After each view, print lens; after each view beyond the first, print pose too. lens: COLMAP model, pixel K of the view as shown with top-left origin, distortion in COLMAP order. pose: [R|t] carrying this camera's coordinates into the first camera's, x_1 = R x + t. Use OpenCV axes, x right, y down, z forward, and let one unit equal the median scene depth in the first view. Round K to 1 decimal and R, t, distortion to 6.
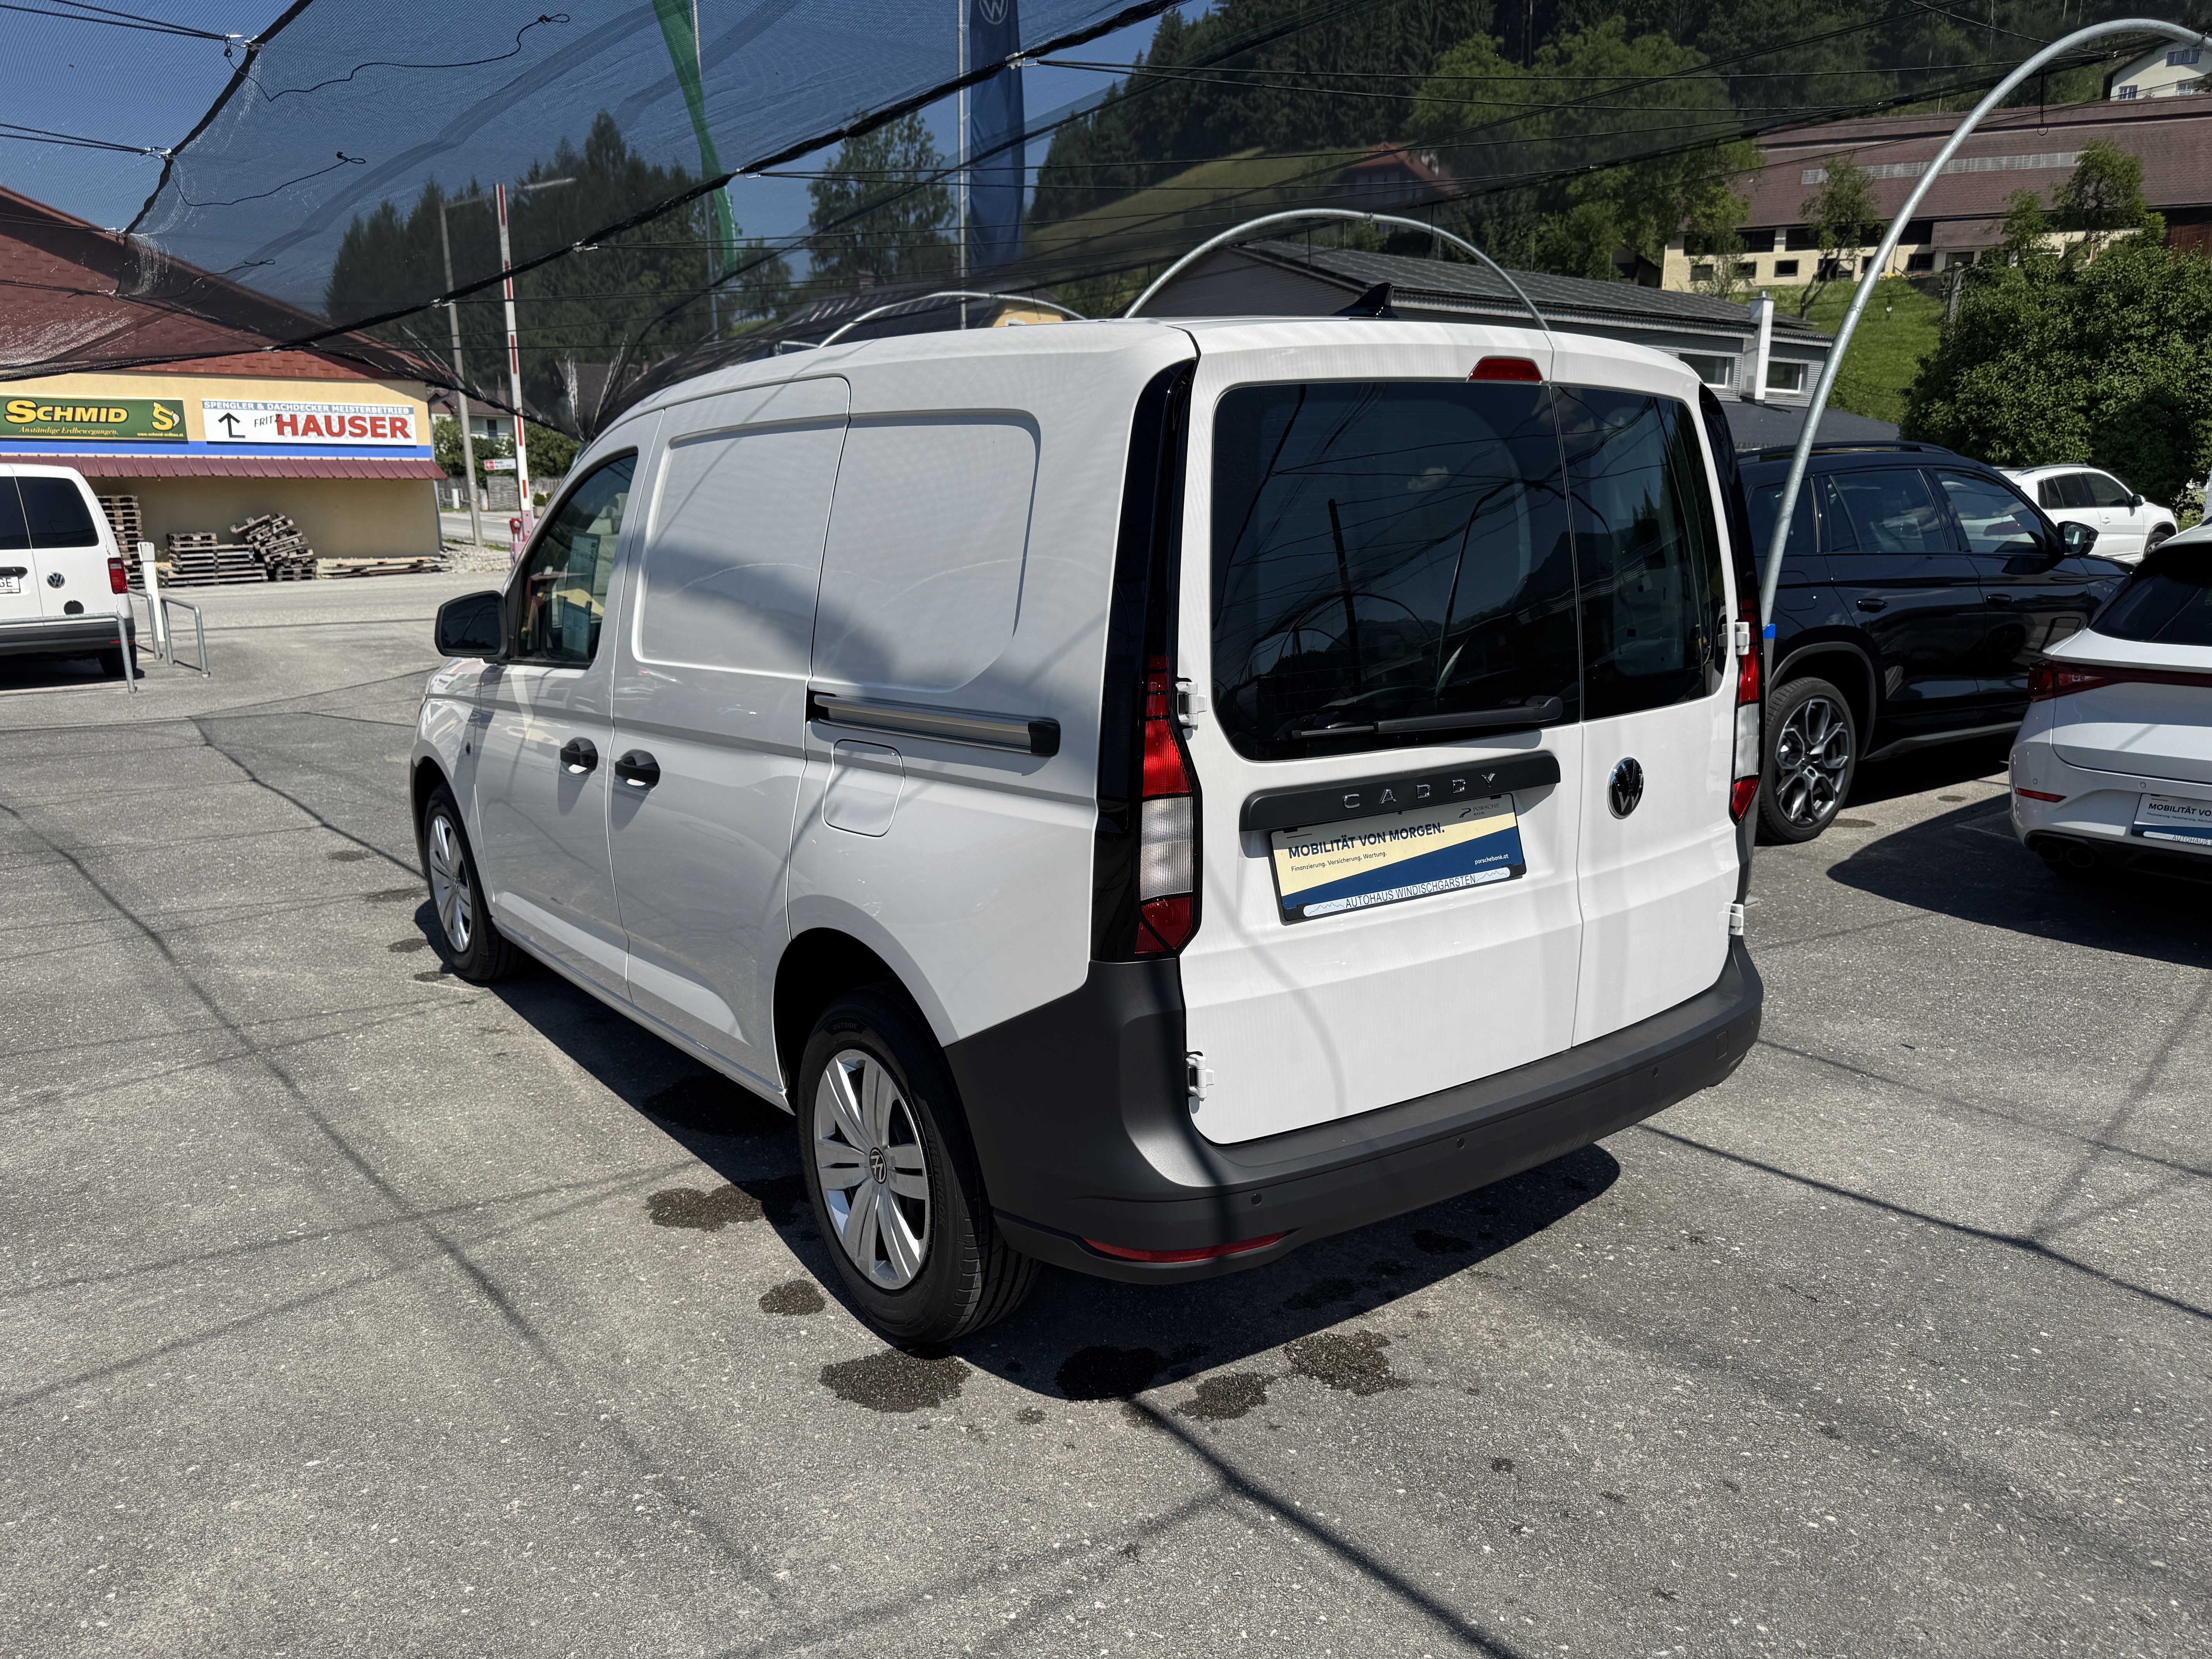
lens RADIAL K [[1581.7, 0, 1106.0], [0, 1581.7, 829.5], [0, 0, 1]] dist [0.000157, -0.004584]
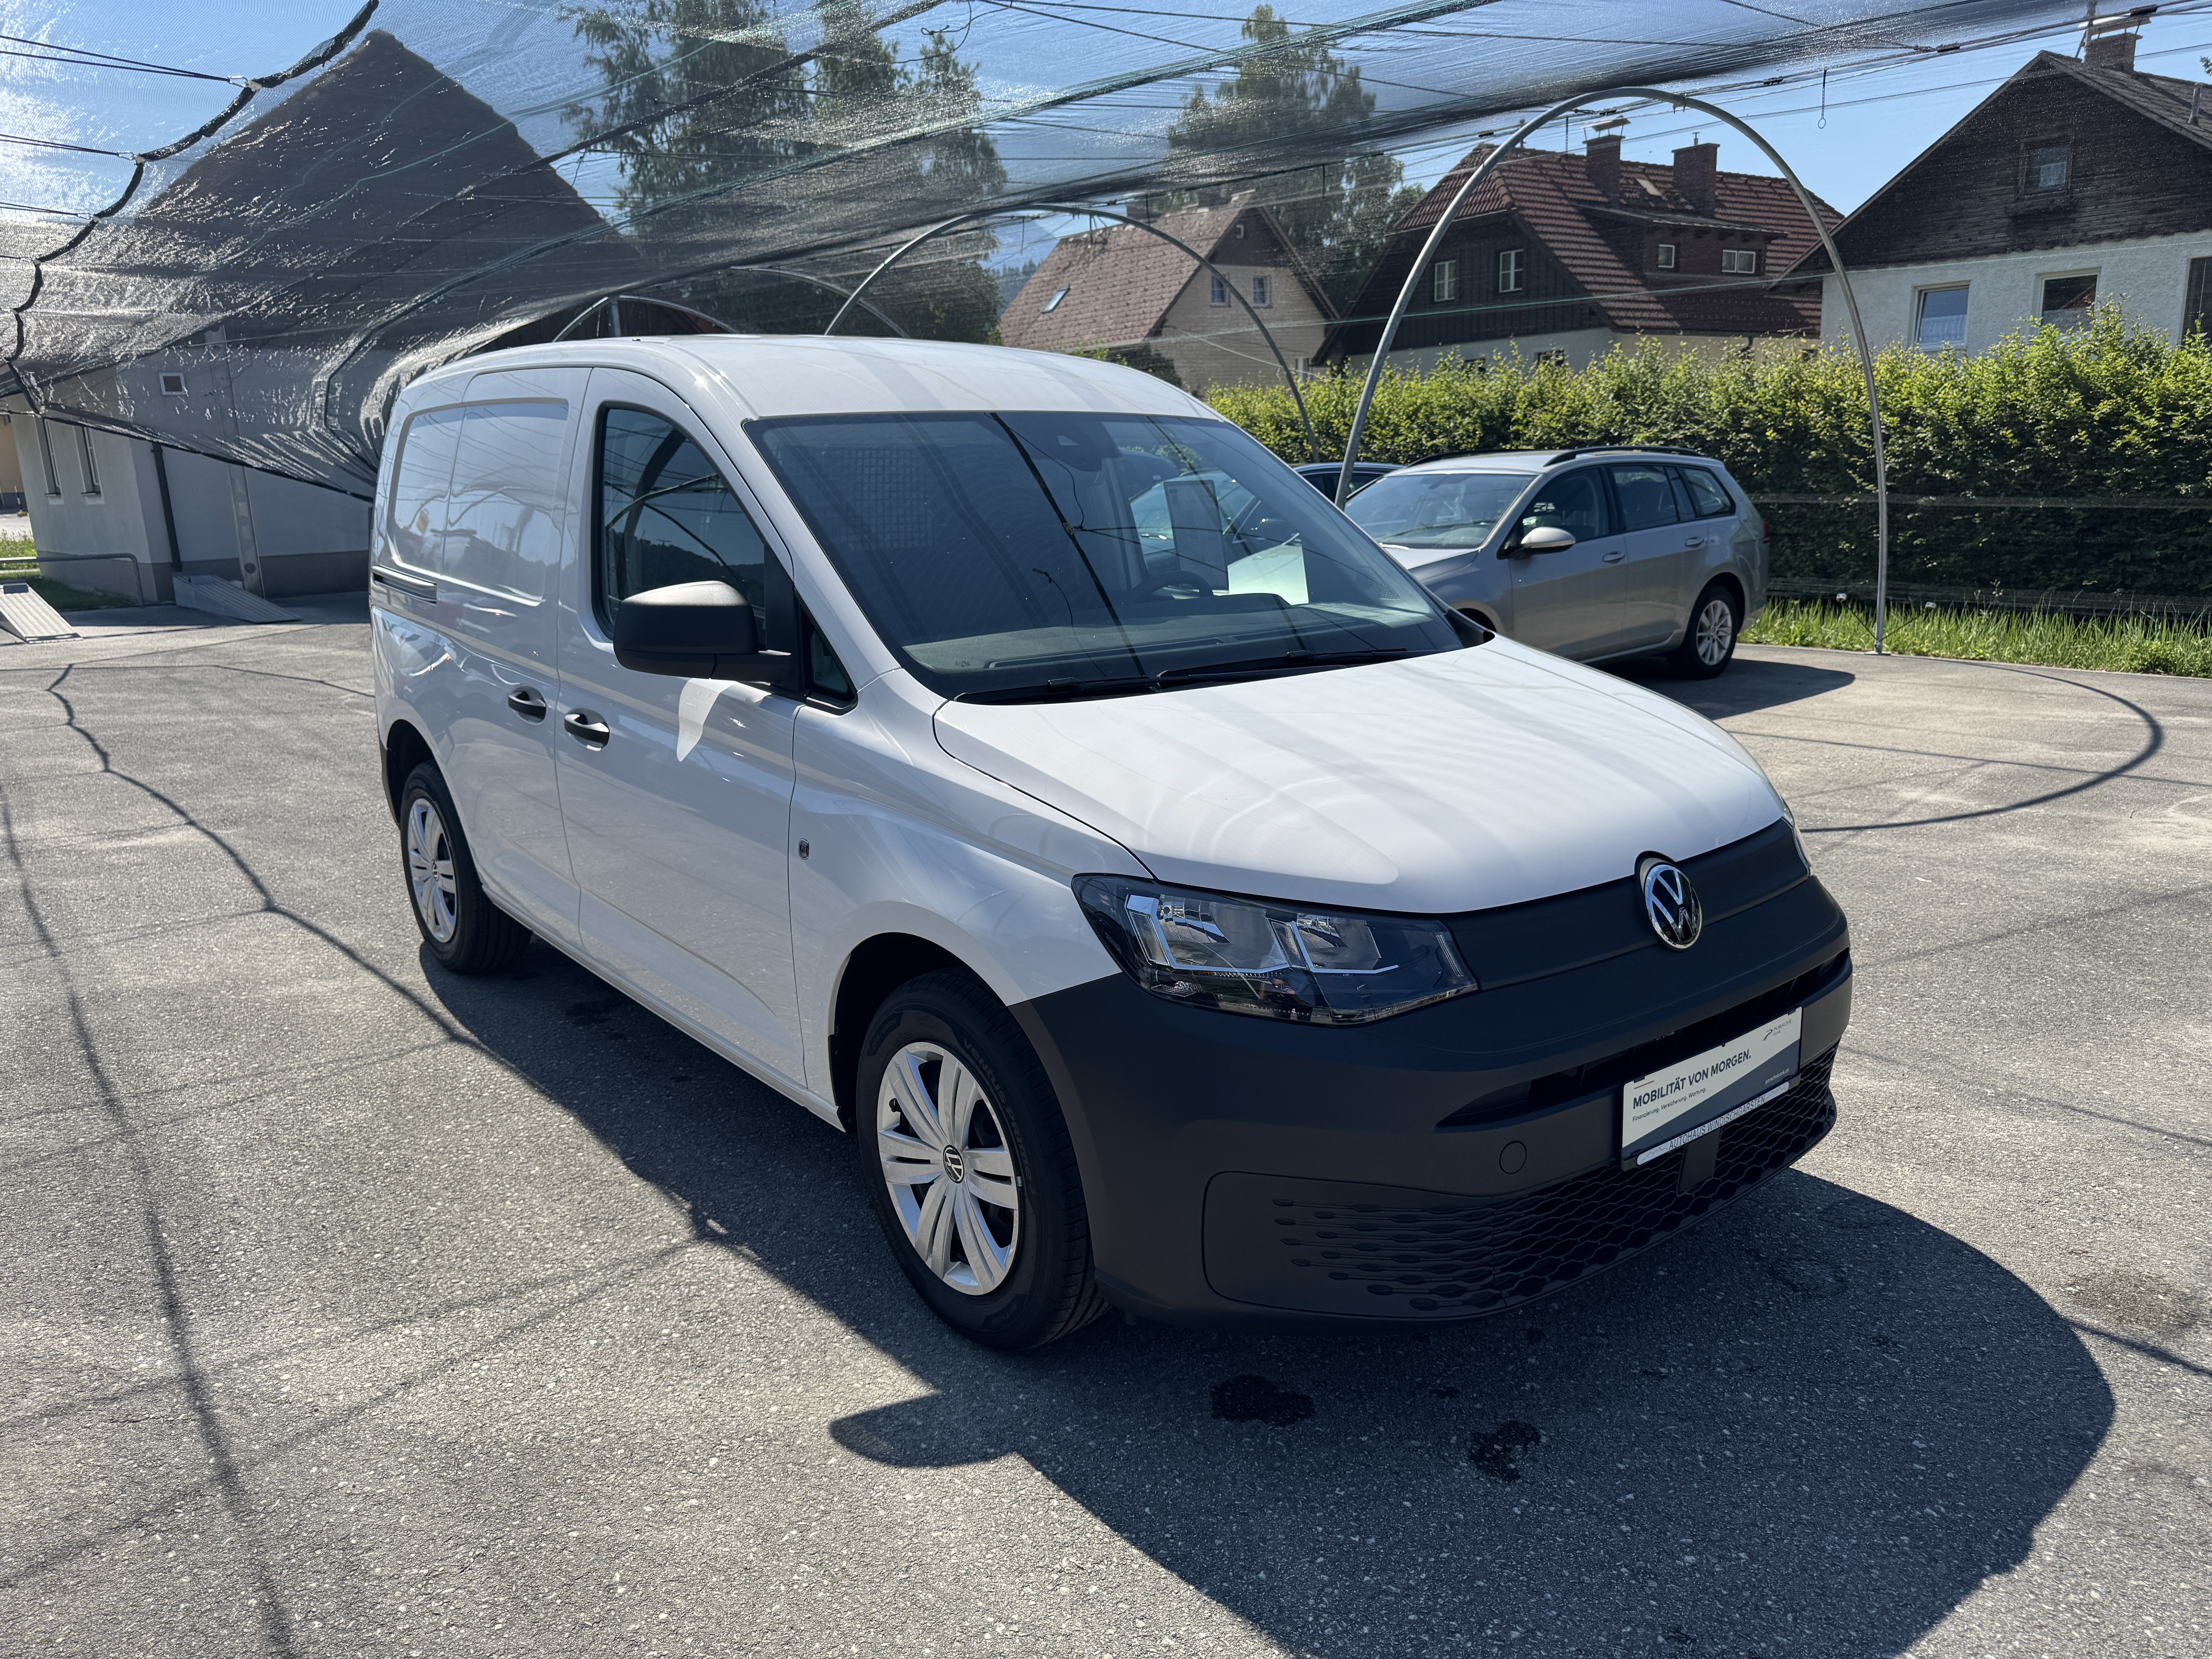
lens RADIAL K [[1594.4, 0, 1106.0], [0, 1594.4, 829.5], [0, 0, 1]] dist [-0.006729, -0.004763]
pose [[-0.998999, 0.035556, -0.027144, -0.299343], [0.020437, 0.902557, 0.430084, -0.576908], [0.039791, 0.429099, -0.902381, 2.740104]]
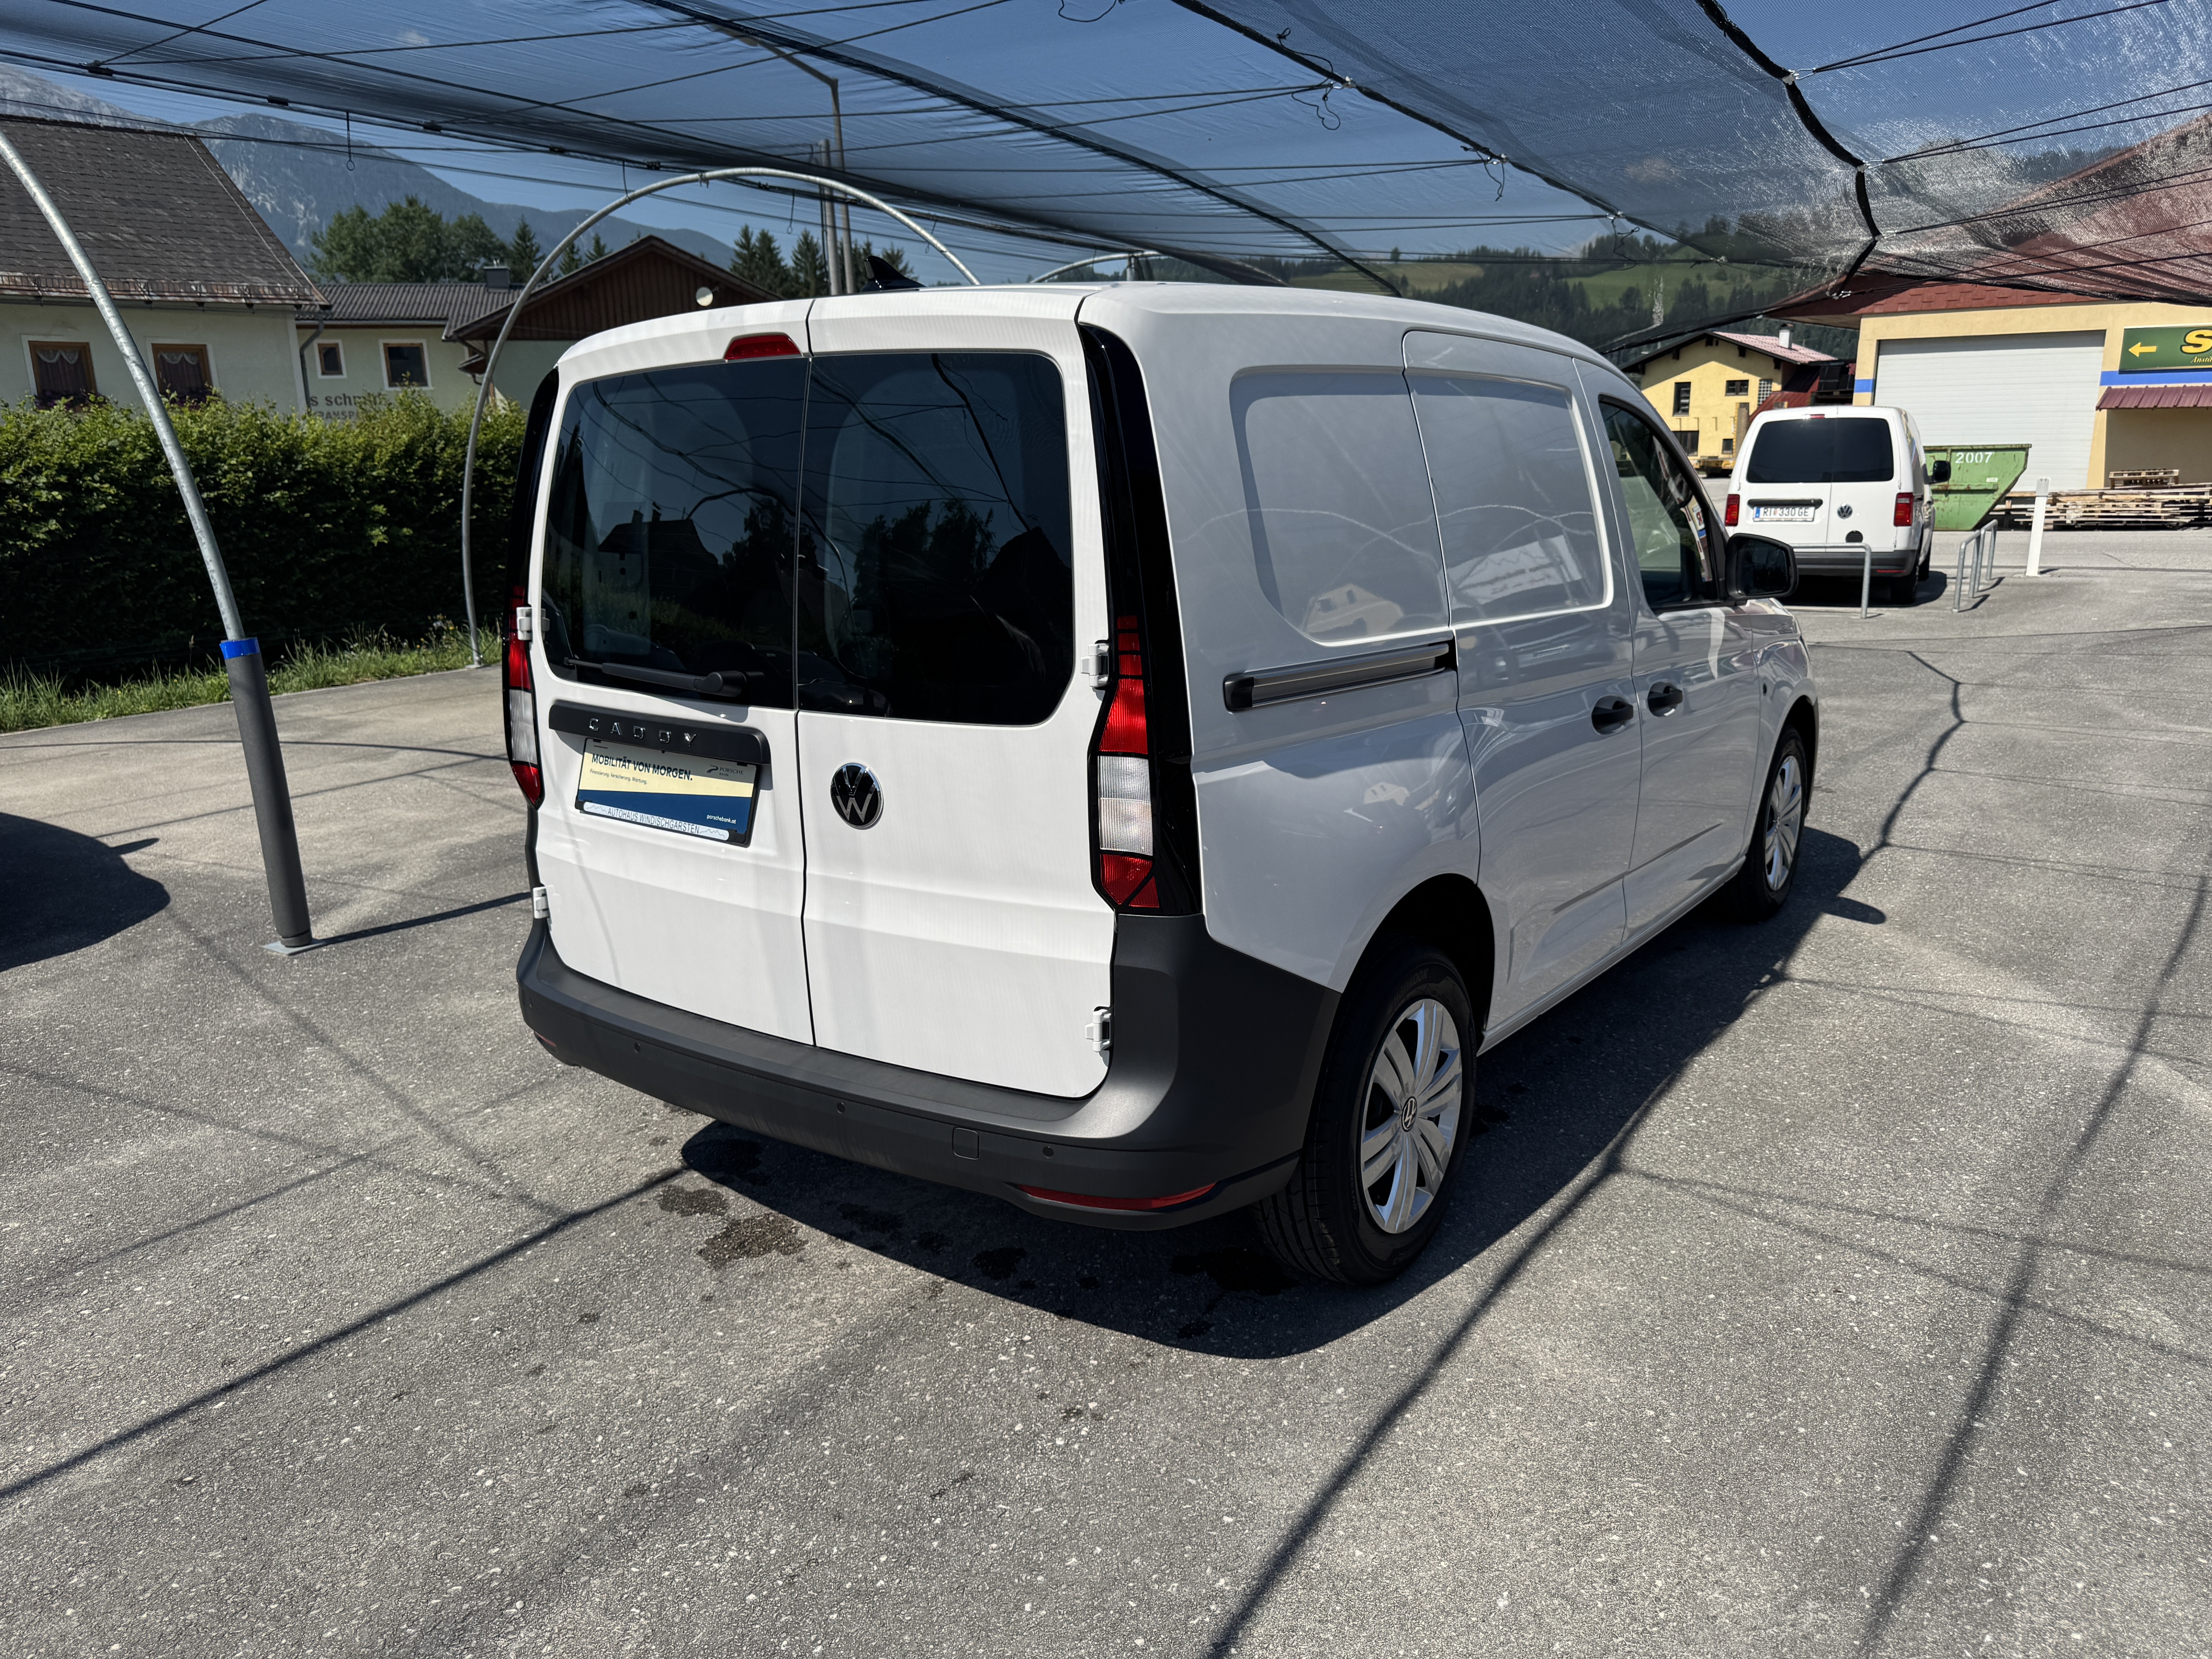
lens RADIAL K [[1585.4, 0, 1132.9], [0, 1585.4, 837.1], [0, 0, 1]] dist [0.003600, -0.002401]
pose [[0.301470, 0.226618, -0.926153, 1.142737], [-0.182494, 0.967101, 0.177234, -0.180891], [0.935848, 0.115587, 0.332908, 0.790737]]
